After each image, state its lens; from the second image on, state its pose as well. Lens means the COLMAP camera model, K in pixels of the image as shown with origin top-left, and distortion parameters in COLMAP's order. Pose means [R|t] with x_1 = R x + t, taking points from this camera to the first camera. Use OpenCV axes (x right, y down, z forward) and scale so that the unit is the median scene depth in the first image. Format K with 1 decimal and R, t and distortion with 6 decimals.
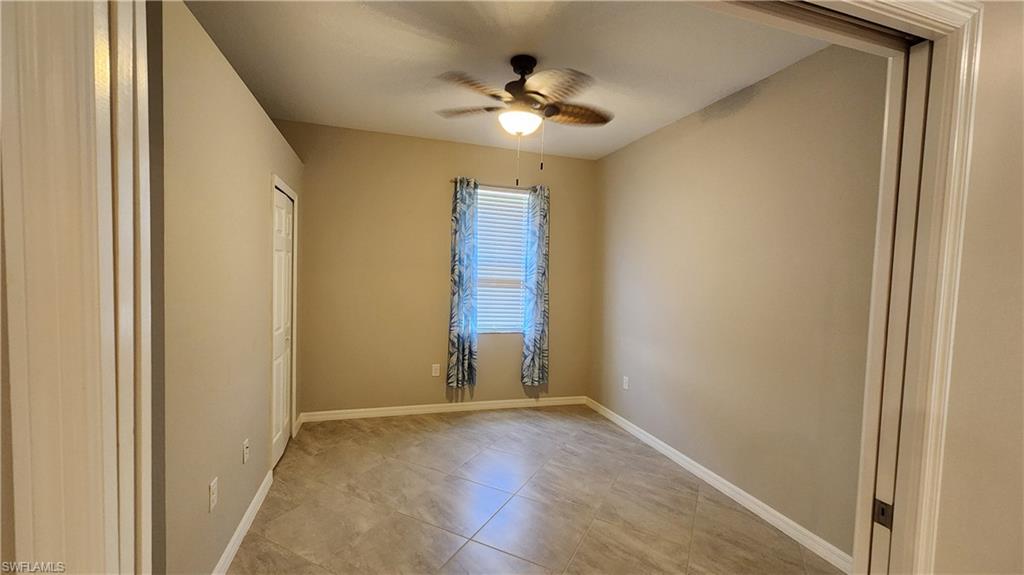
lens RADIAL K [[416.4, 0, 509.6], [0, 416.4, 289.8], [0, 0, 1]] dist [0.002006, 0.000318]
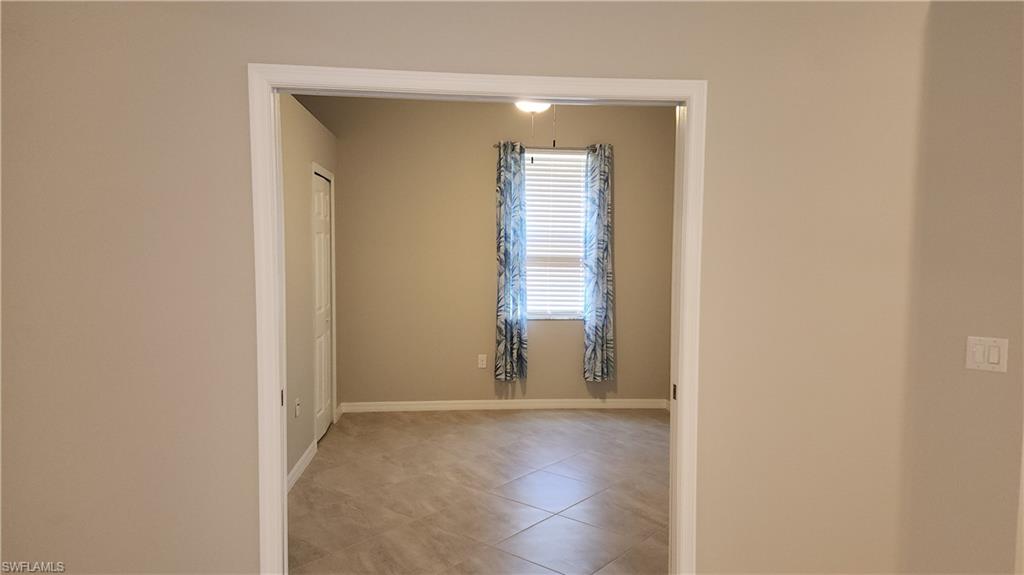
lens RADIAL K [[685.6, 0, 516.4], [0, 685.6, 287.3], [0, 0, 1]] dist [0.074806, -0.067859]
pose [[0.977092, -0.011928, -0.212481, 0.210941], [0.015054, 0.999801, 0.013103, 0.019059], [0.212282, -0.016001, 0.977077, -0.416999]]
